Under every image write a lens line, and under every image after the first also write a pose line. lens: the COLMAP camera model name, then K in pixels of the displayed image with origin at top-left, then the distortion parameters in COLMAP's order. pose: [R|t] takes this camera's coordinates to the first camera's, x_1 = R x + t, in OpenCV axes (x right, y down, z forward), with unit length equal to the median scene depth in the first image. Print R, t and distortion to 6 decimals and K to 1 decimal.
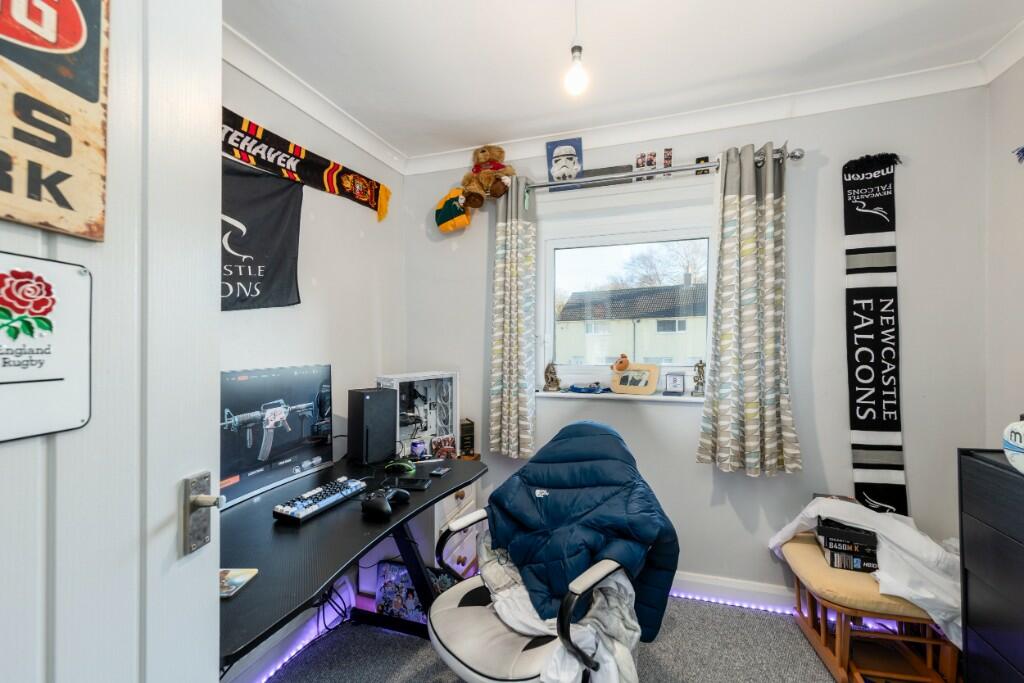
lens RADIAL K [[397.3, 0, 528.7], [0, 397.3, 340.7], [0, 0, 1]] dist [0.001612, 0.000198]
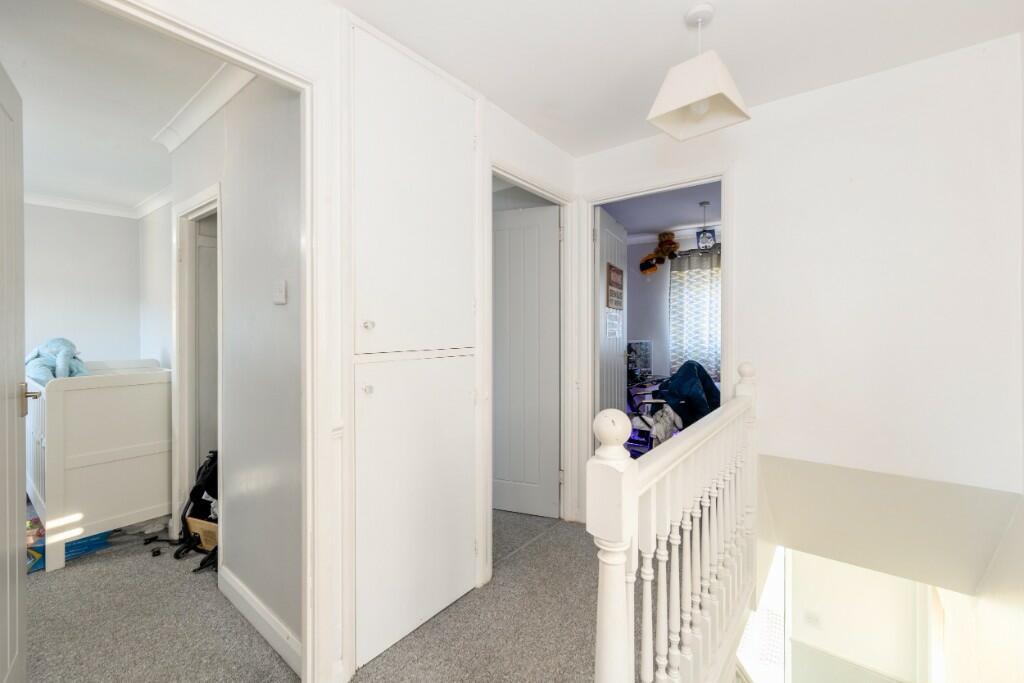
lens RADIAL K [[425.8, 0, 512.1], [0, 425.8, 328.3], [0, 0, 1]] dist [-0.000644, -0.000106]
pose [[0.935996, 0.003756, -0.351990, -0.094884], [0.001360, 0.999897, 0.014286, -0.022564], [0.352008, -0.013850, 0.935895, -1.858209]]
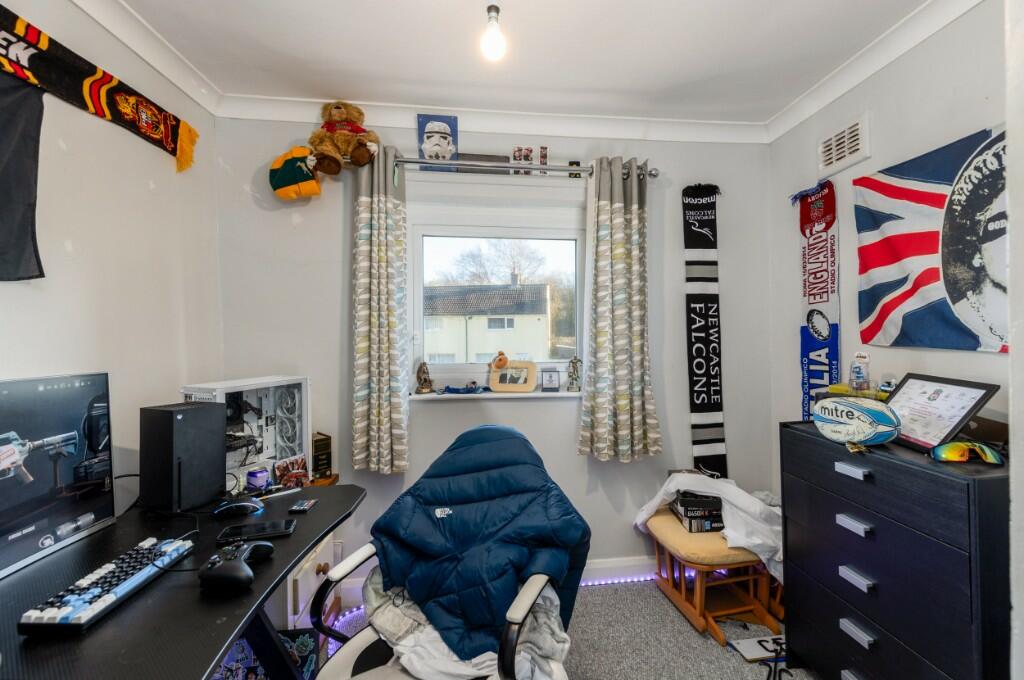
lens RADIAL K [[400.3, 0, 519.8], [0, 400.3, 341.6], [0, 0, 1]] dist [0.000854, 0.000005]
pose [[0.916590, -0.001523, 0.399826, -0.131317], [-0.002897, 0.999941, 0.010450, -0.000268], [-0.399819, -0.010737, 0.916531, 0.105910]]
